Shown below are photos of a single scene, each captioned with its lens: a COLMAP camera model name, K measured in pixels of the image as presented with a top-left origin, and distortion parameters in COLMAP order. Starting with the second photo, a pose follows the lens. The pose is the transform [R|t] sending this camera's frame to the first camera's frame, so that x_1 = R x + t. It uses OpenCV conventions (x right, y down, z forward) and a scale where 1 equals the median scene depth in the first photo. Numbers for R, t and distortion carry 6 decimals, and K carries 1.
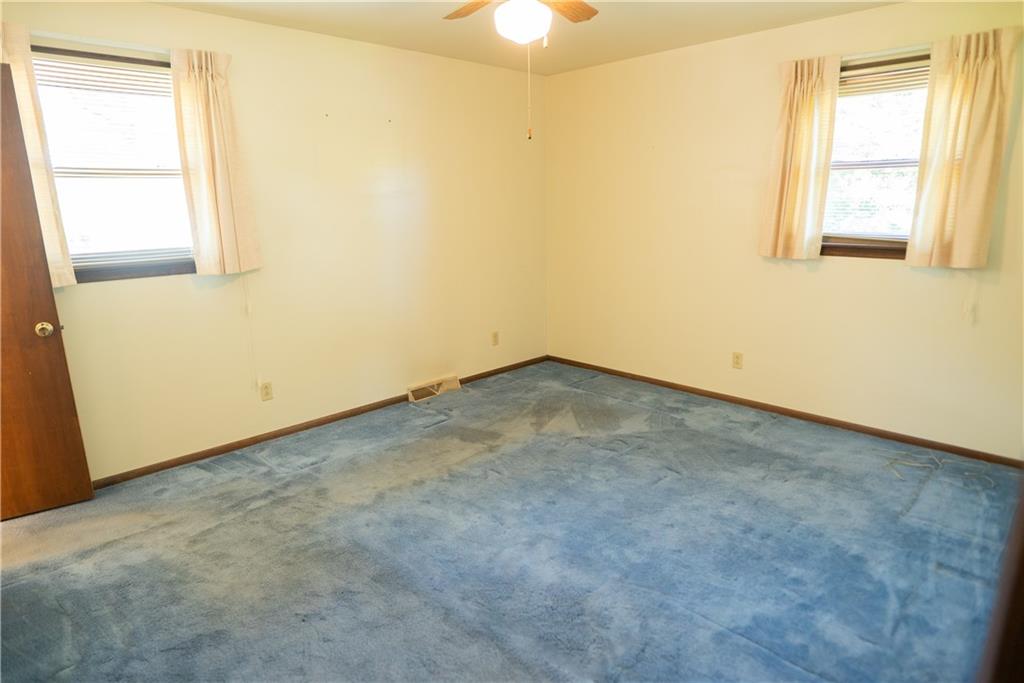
lens RADIAL K [[594.2, 0, 511.4], [0, 594.2, 341.7], [0, 0, 1]] dist [-0.026315, 0.001477]
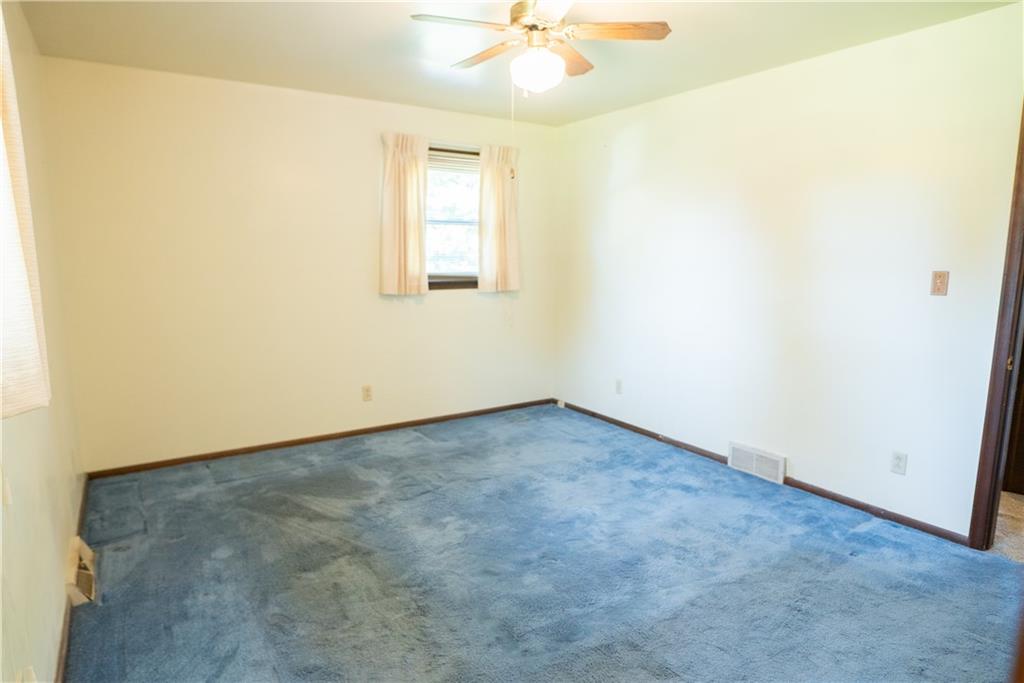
lens RADIAL K [[594.2, 0, 512.7], [0, 594.2, 345.1], [0, 0, 1]] dist [-0.026315, 0.001477]
pose [[0.196280, -0.135406, 0.971154, -0.699107], [0.214631, 0.972334, 0.092191, -0.111330], [-0.956769, 0.190345, 0.219913, 0.573339]]
